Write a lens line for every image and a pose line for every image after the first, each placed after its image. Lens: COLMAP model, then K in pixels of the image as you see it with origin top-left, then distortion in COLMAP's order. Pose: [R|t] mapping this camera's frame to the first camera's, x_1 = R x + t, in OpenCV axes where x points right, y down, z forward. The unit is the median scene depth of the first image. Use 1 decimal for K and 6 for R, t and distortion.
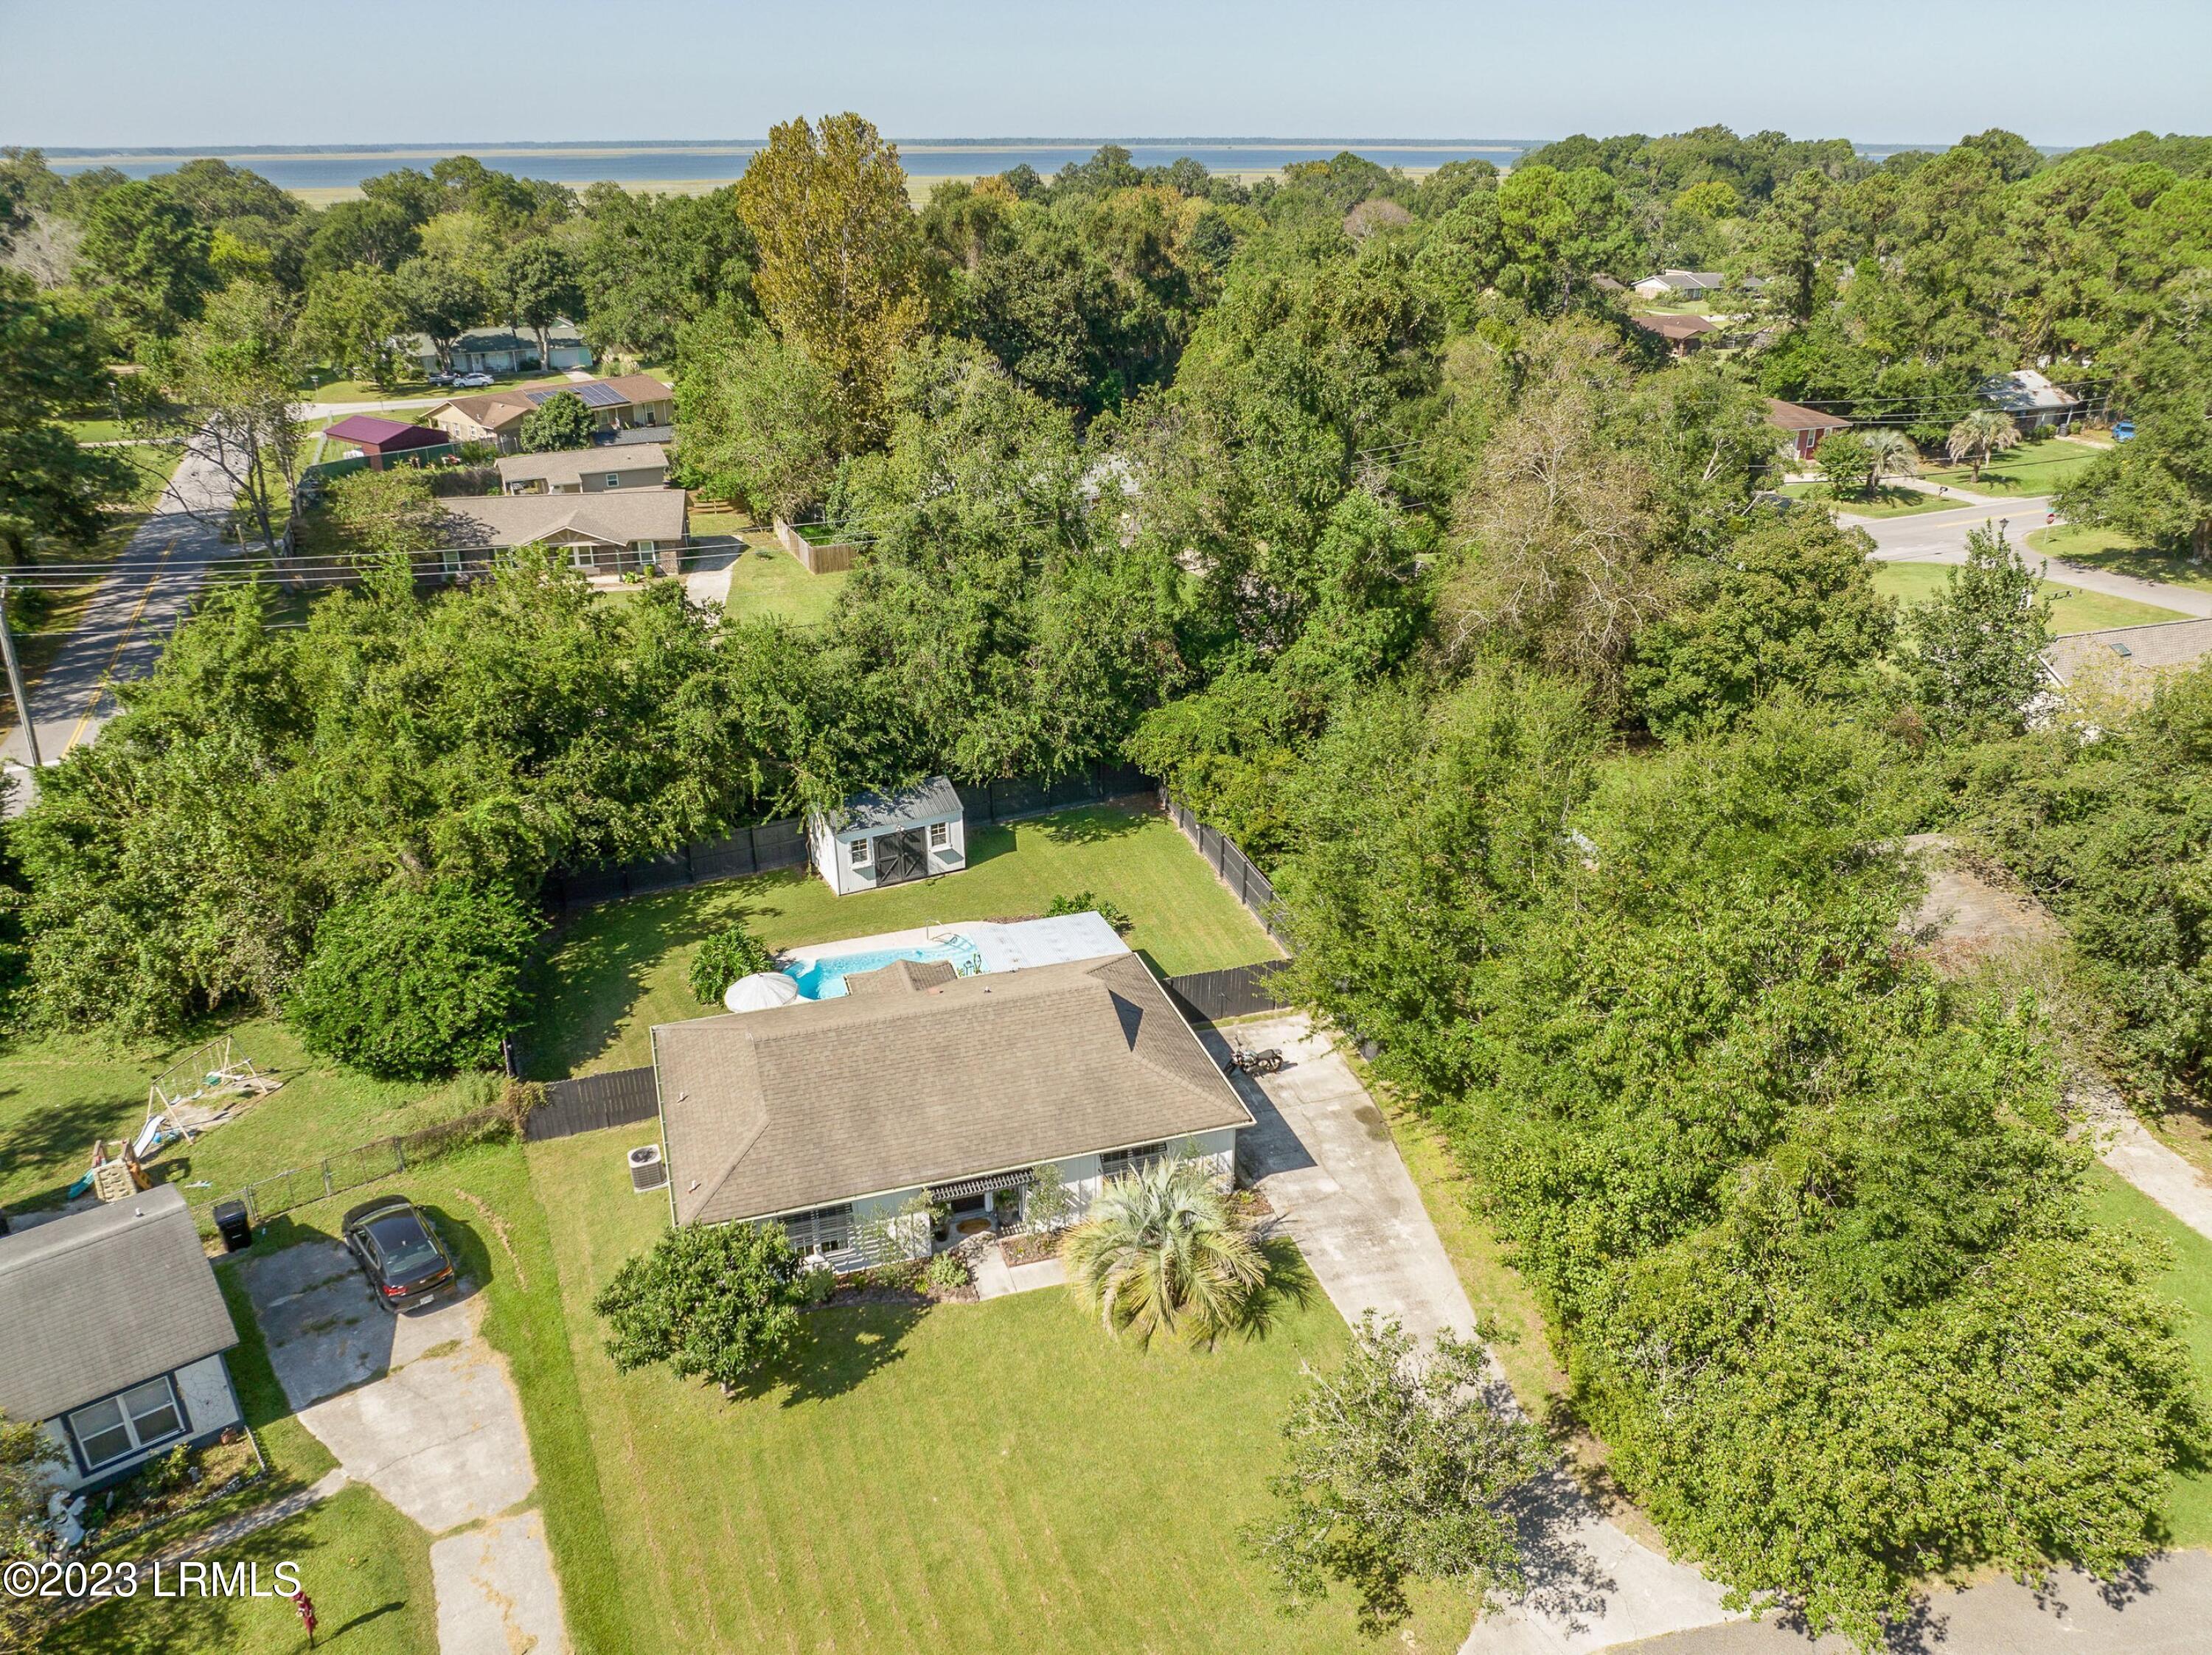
lens RADIAL K [[1557.9, 0, 1106.0], [0, 1557.9, 827.5], [0, 0, 1]] dist [-0.043603, 0.007976]
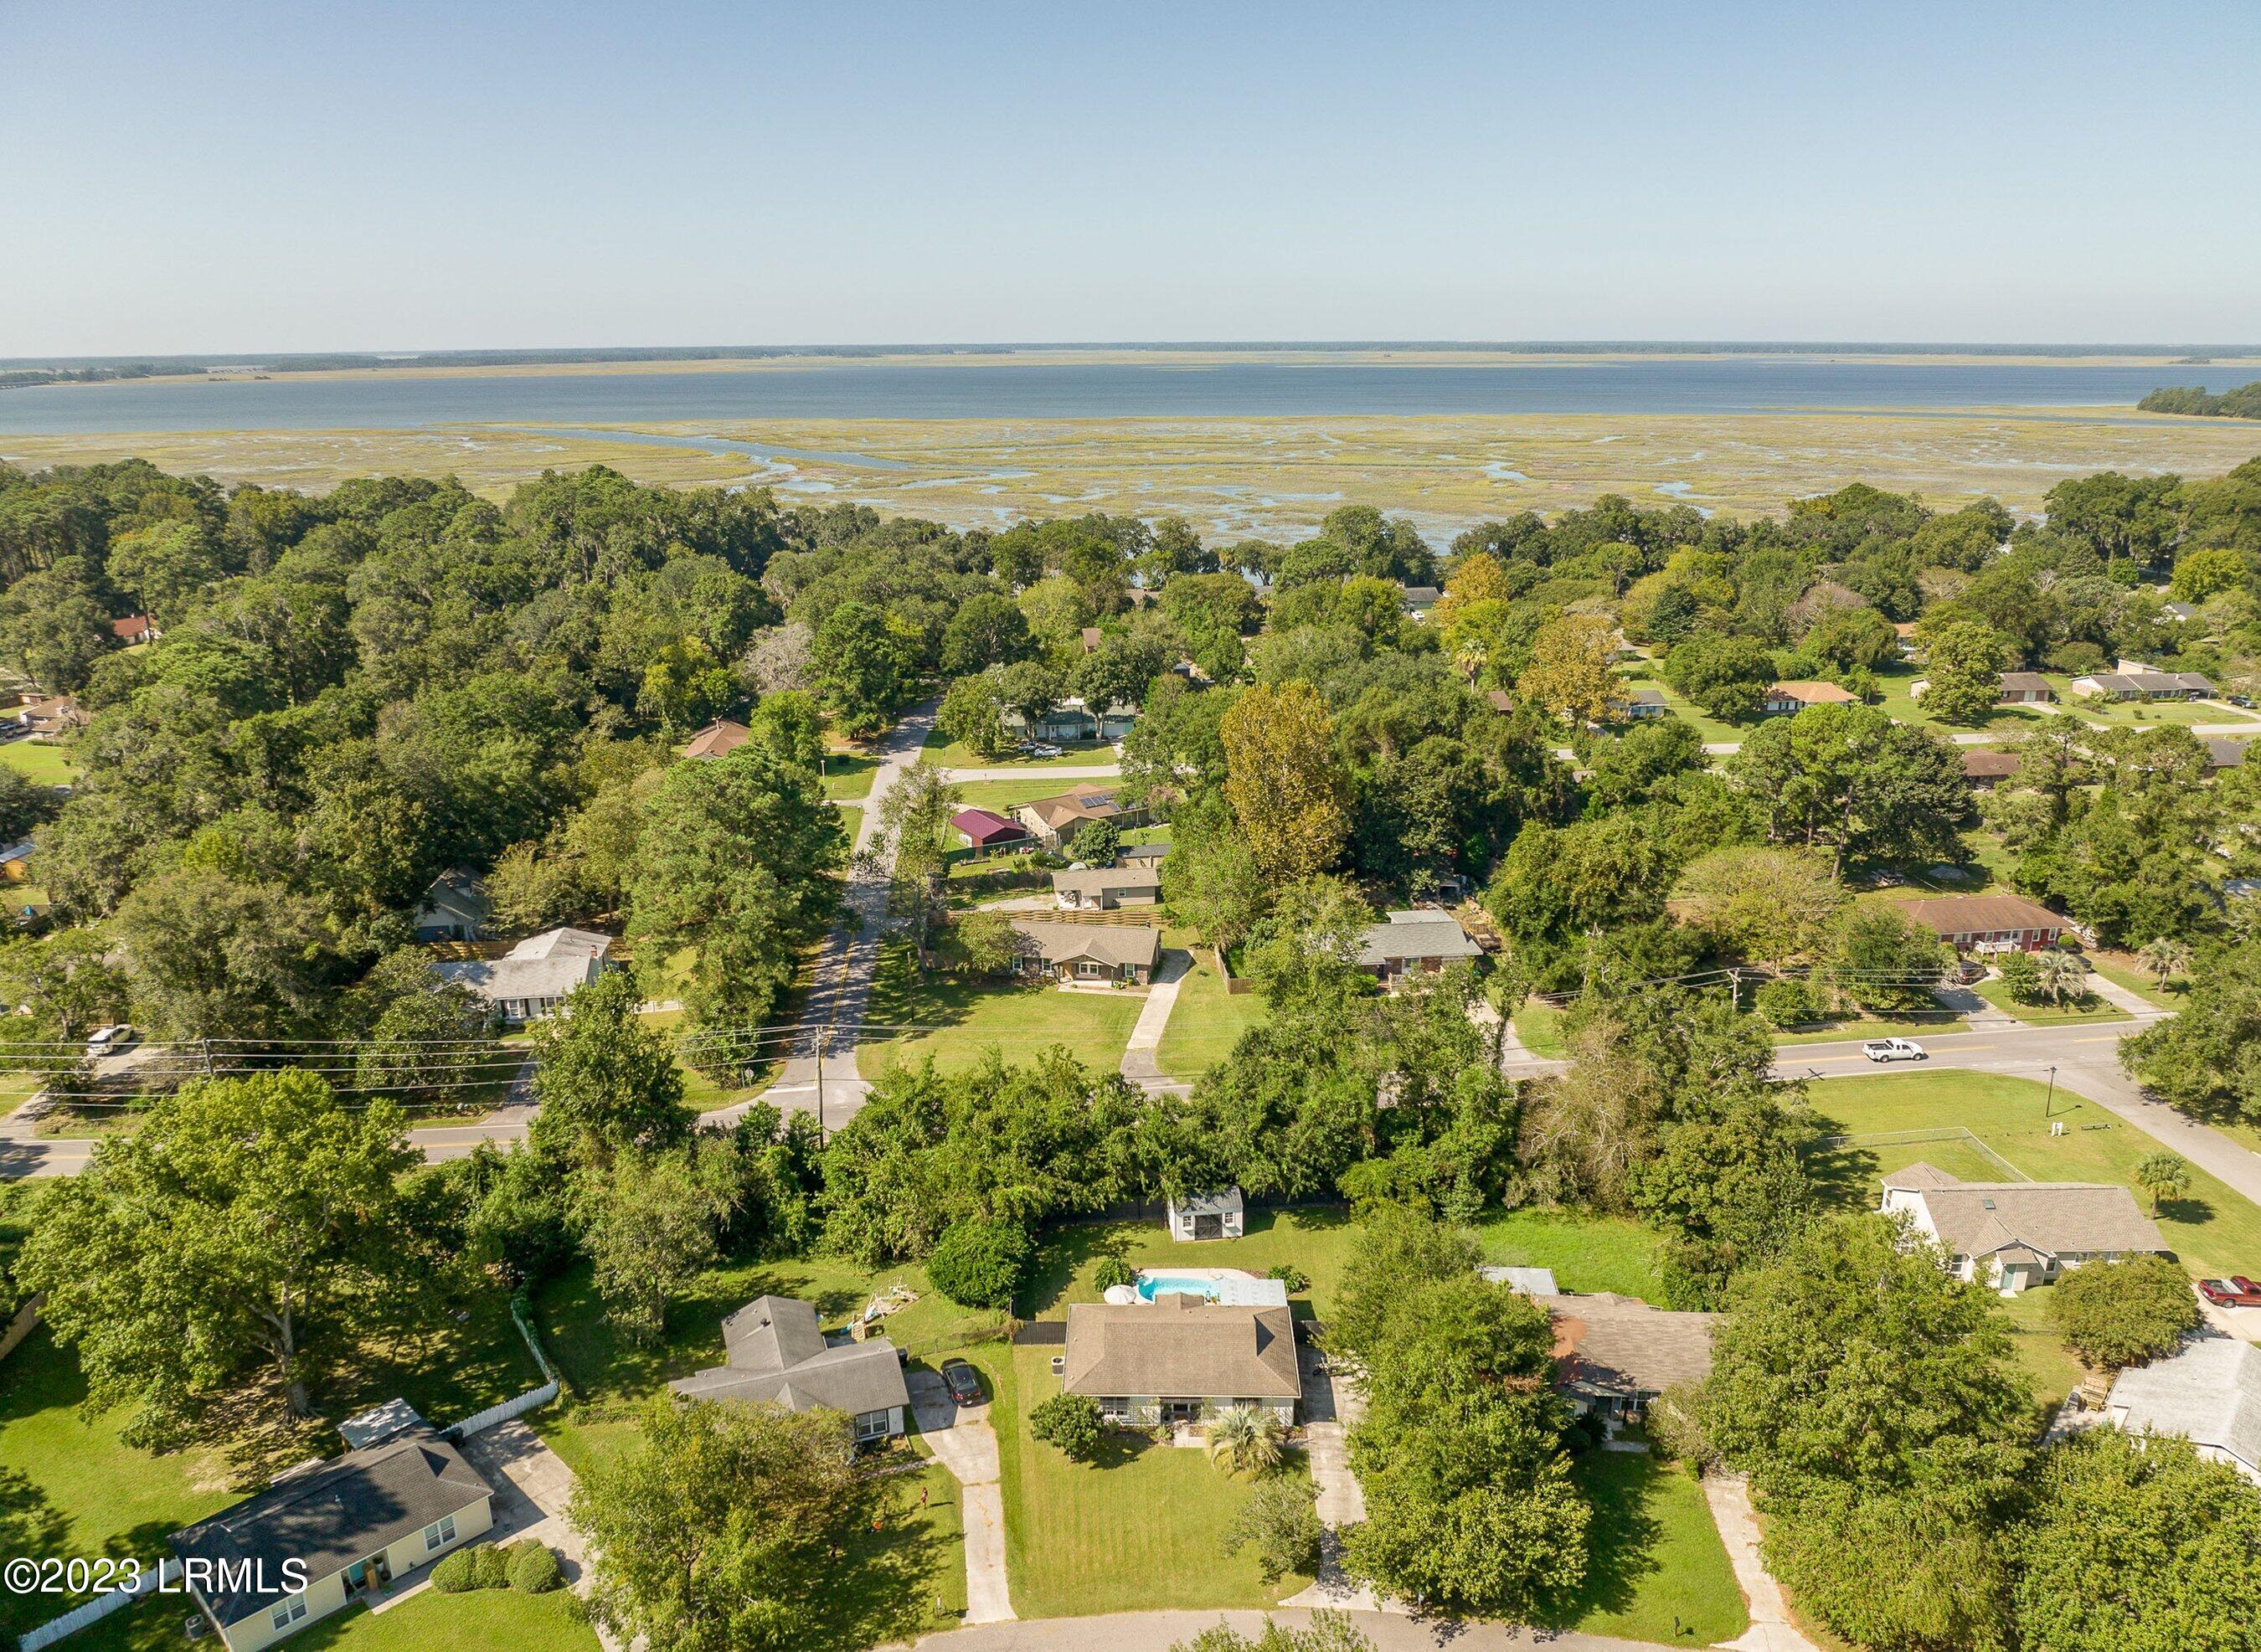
lens RADIAL K [[1613.2, 0, 1130.5], [0, 1613.2, 826.0], [0, 0, 1]] dist [-0.027818, -0.018569]
pose [[0.944720, 0.092525, -0.314553, 0.423701], [-0.129013, 0.986868, -0.097191, -0.311038], [0.301430, 0.132400, 0.944251, -1.177267]]
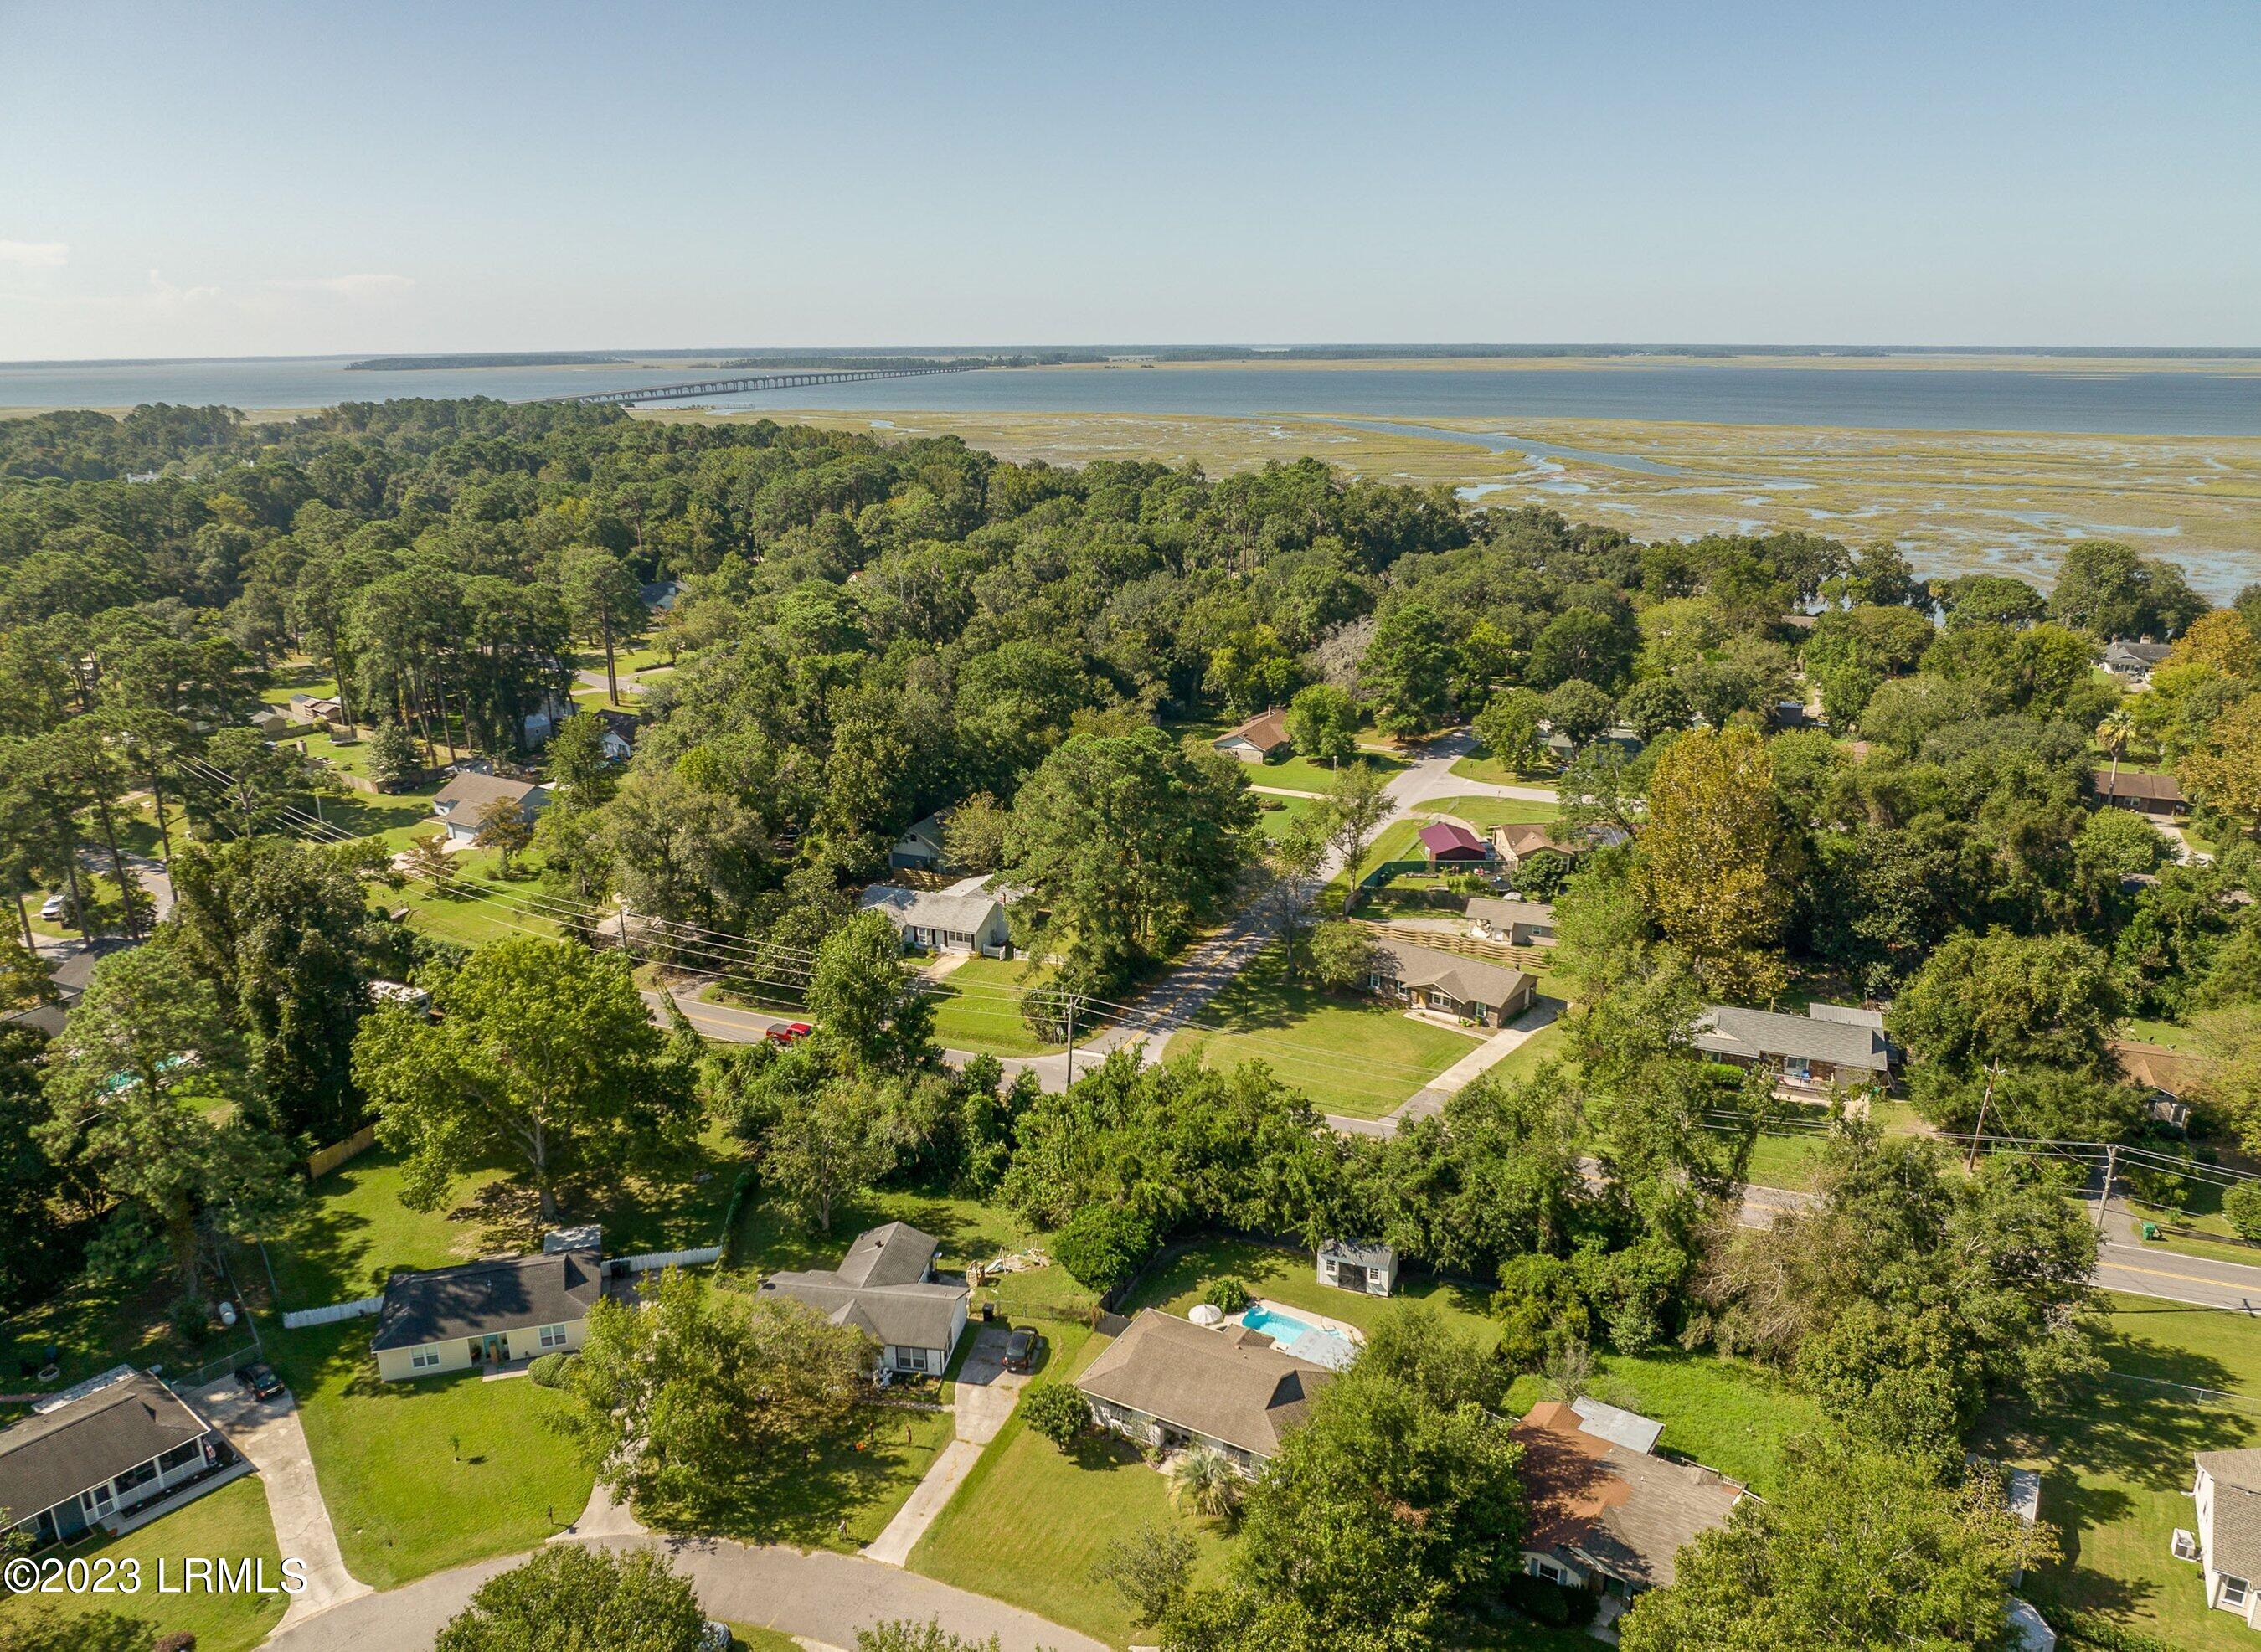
lens RADIAL K [[1613.2, 0, 1130.5], [0, 1613.2, 826.0], [0, 0, 1]] dist [-0.027818, -0.018569]
pose [[0.666158, 0.214253, -0.714373, 1.100407], [-0.296532, 0.954972, 0.009894, -0.505396], [0.684326, 0.205243, 0.699695, -0.753657]]
